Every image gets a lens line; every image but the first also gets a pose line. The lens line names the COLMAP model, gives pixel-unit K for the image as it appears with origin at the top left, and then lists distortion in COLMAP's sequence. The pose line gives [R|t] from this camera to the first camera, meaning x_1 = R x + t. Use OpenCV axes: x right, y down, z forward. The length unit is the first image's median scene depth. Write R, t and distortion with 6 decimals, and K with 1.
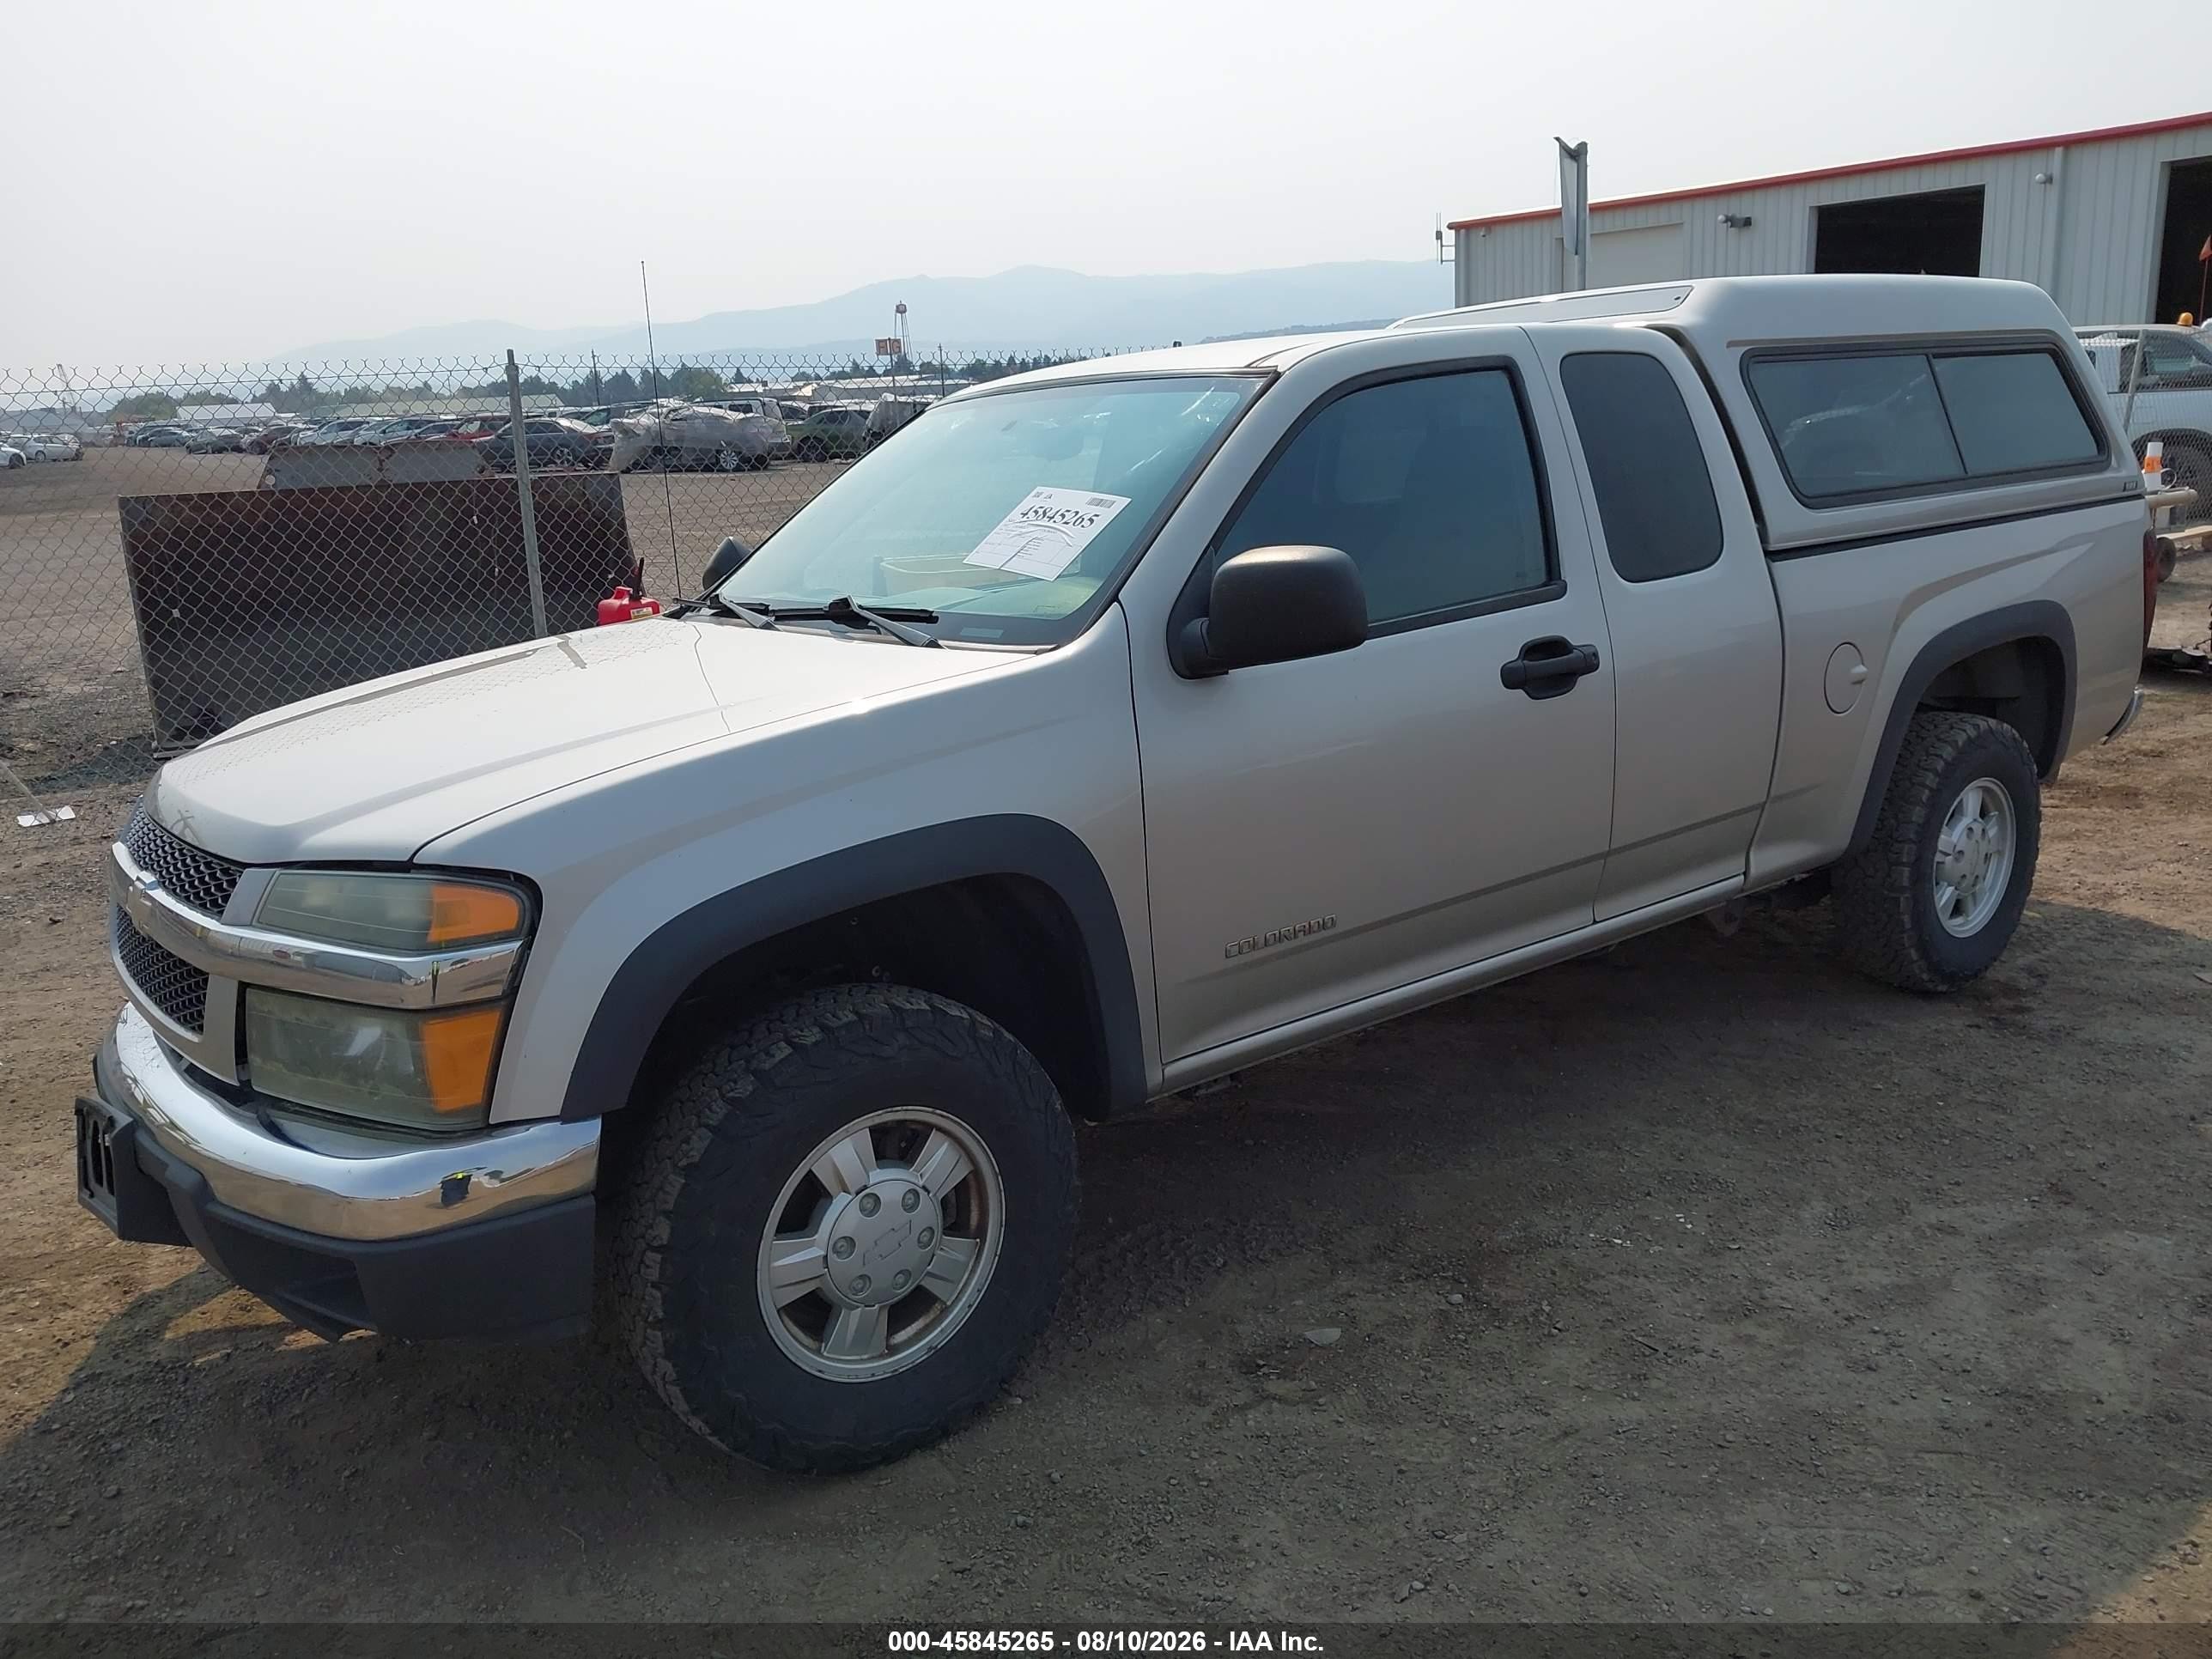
lens RADIAL K [[1736.0, 0, 1119.9], [0, 1736.0, 893.1], [0, 0, 1]] dist [0.004556, 0.004092]
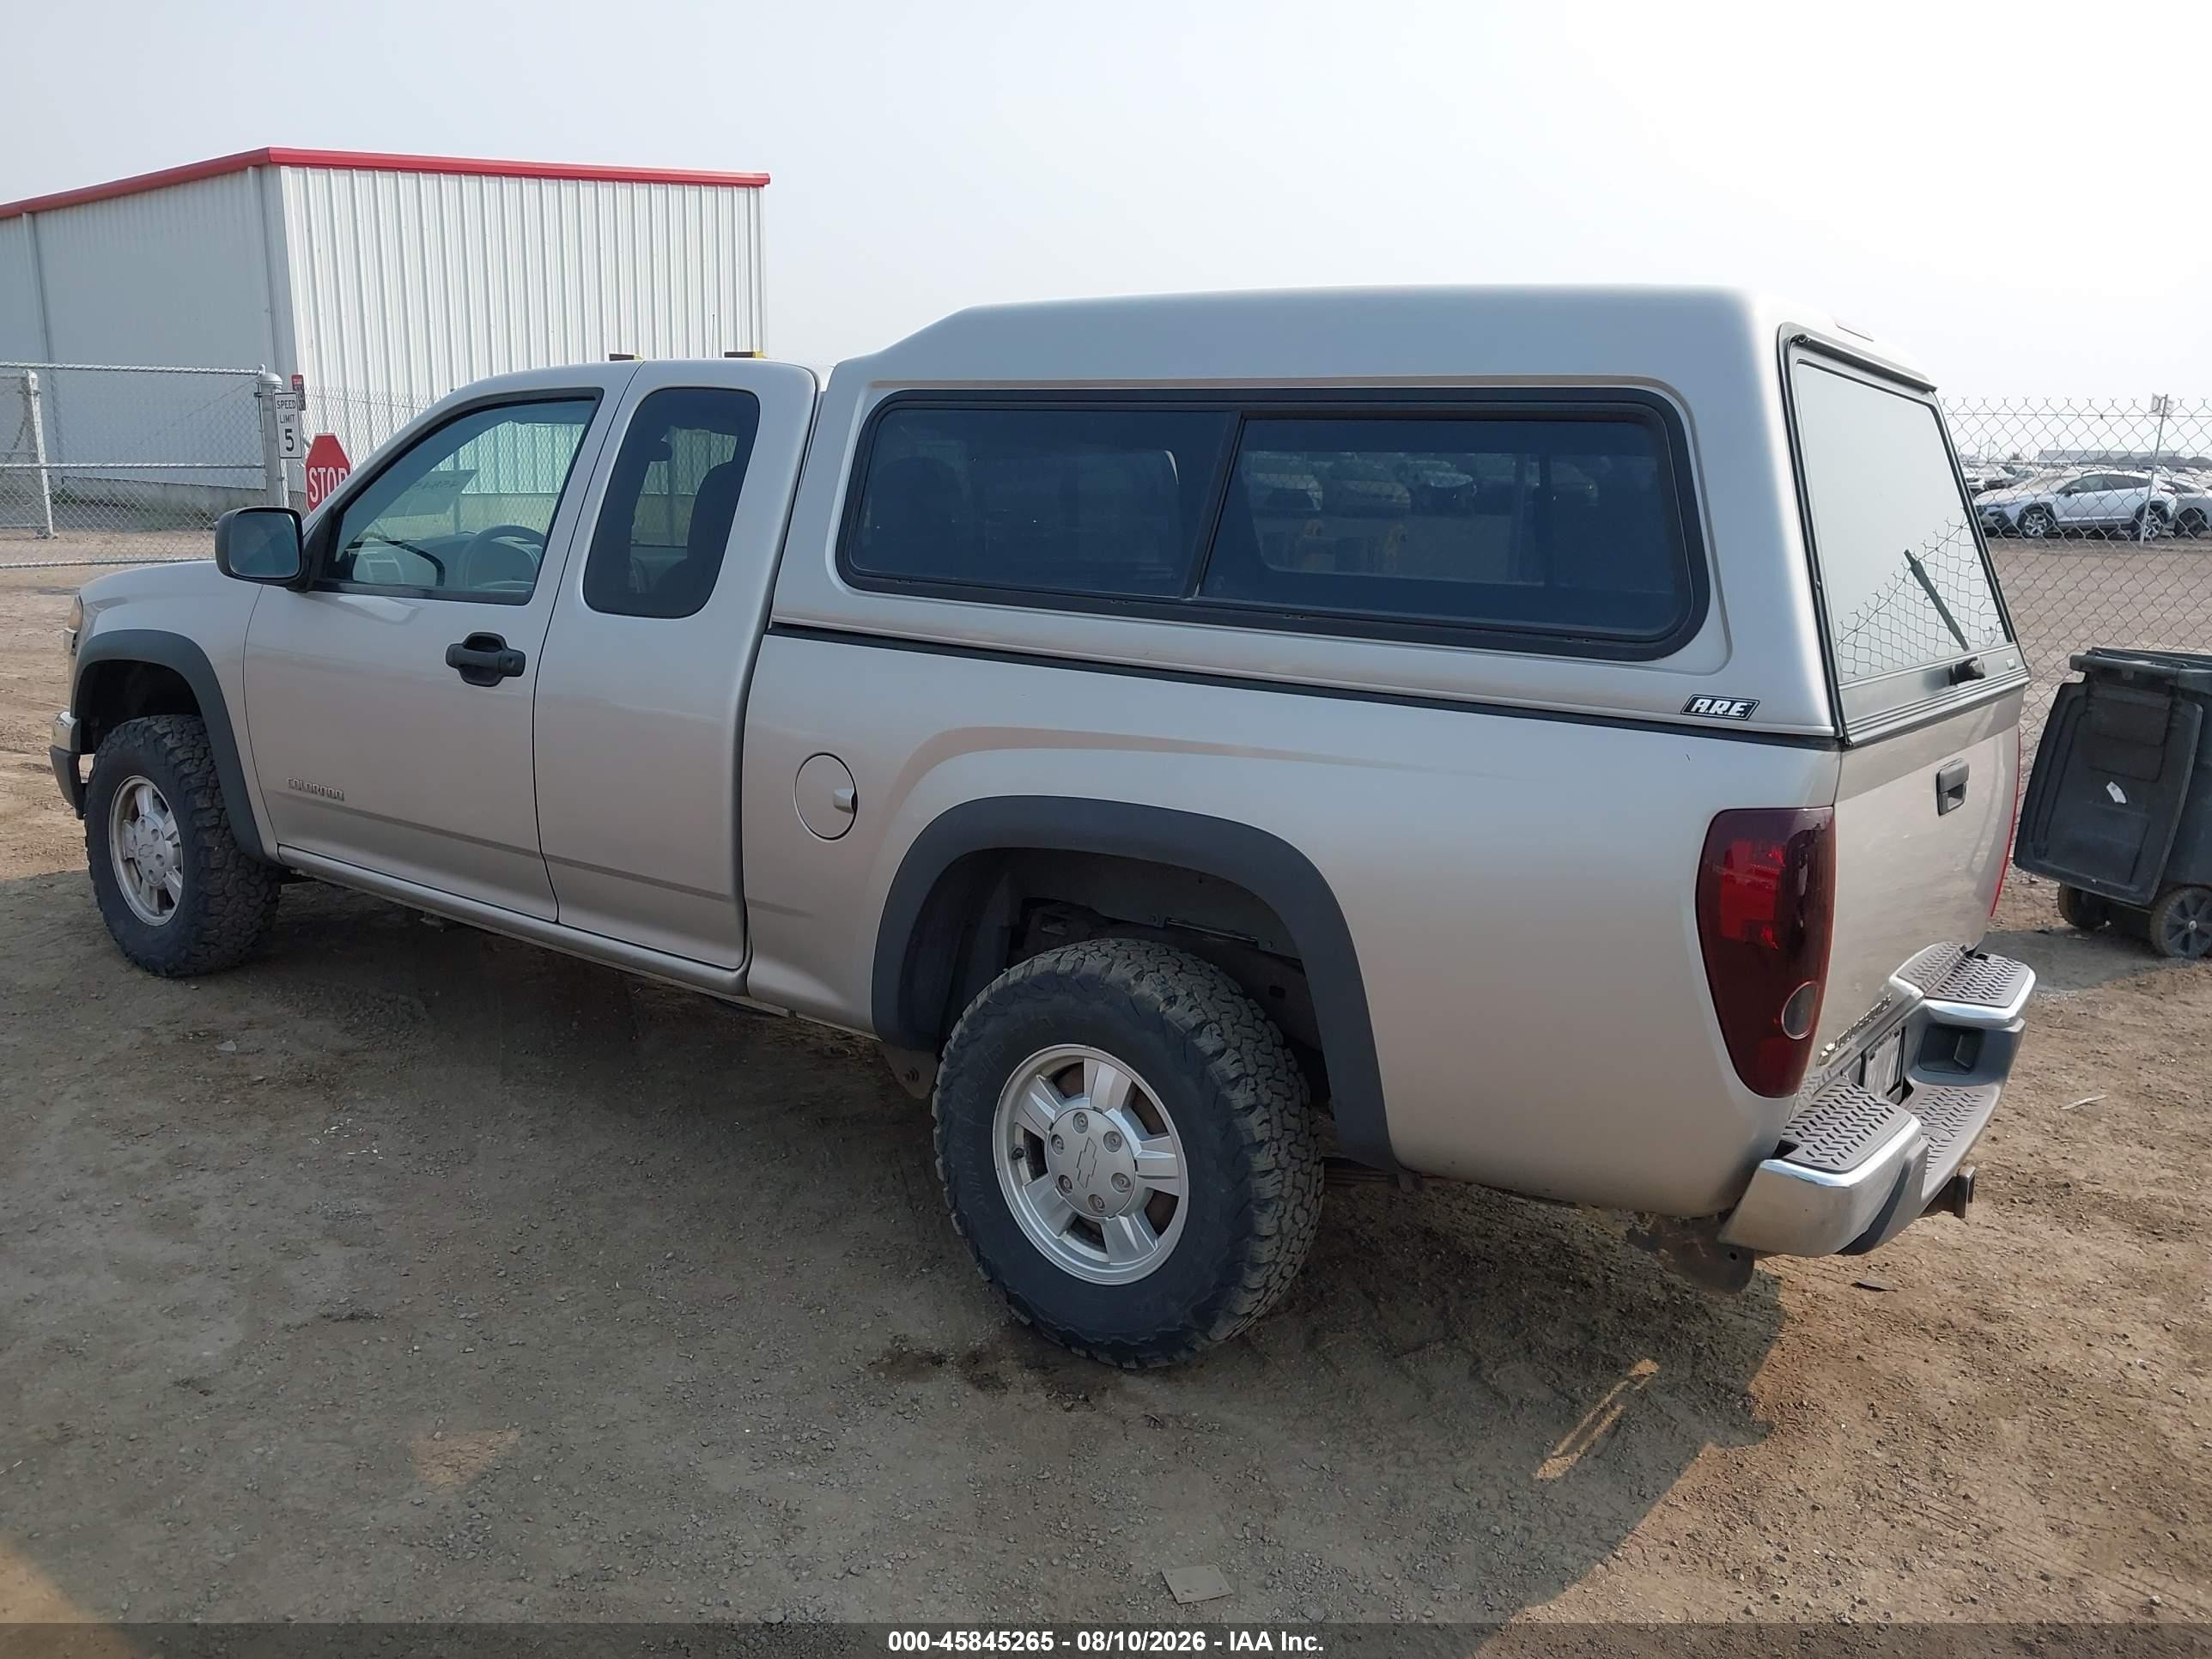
lens RADIAL K [[1739.3, 0, 1093.8], [0, 1739.3, 821.8], [0, 0, 1]] dist [0.040334, -0.063501]
pose [[0.267592, 0.245512, -0.931729, 1.510942], [-0.303400, 0.939272, 0.160363, -0.349601], [0.914518, 0.239775, 0.325830, 1.057633]]
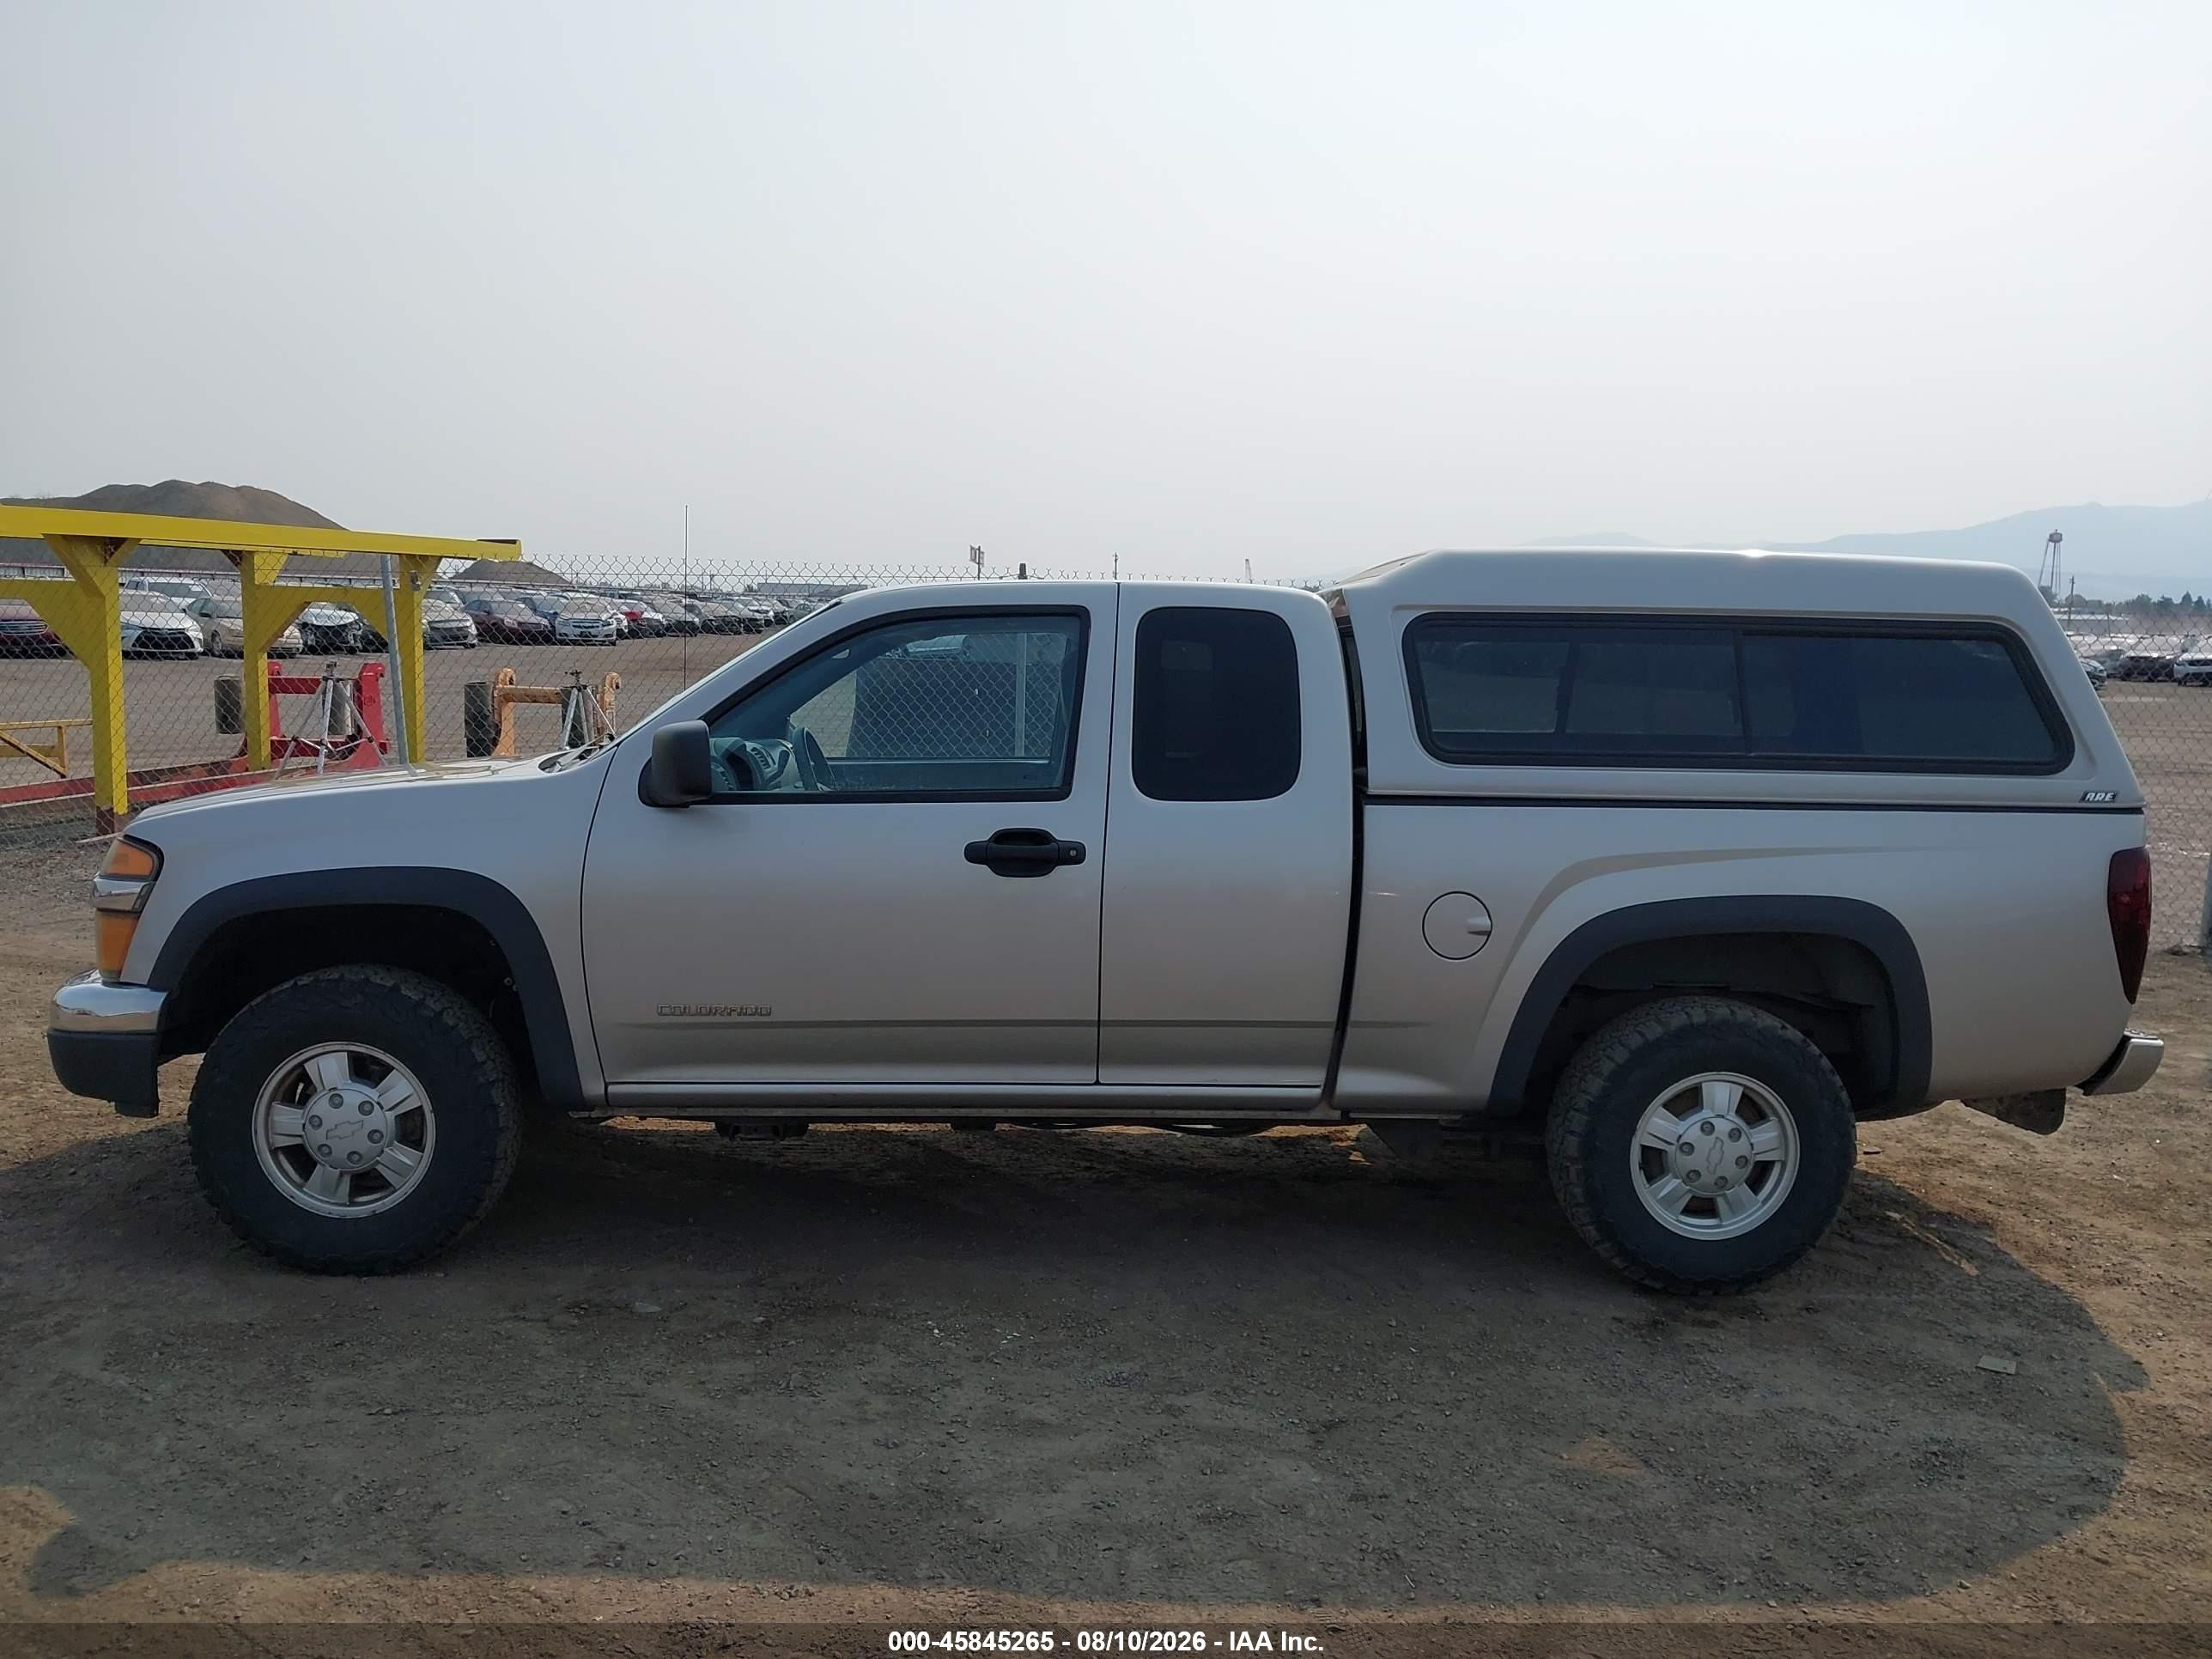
lens RADIAL K [[1729.8, 0, 1103.1], [0, 1729.8, 912.3], [0, 0, 1]] dist [0.010329, 0.007784]
pose [[0.814924, 0.155432, -0.558336, 1.014375], [-0.213241, 0.976202, -0.039479, -0.057705], [0.538913, 0.151232, 0.828675, 0.041598]]
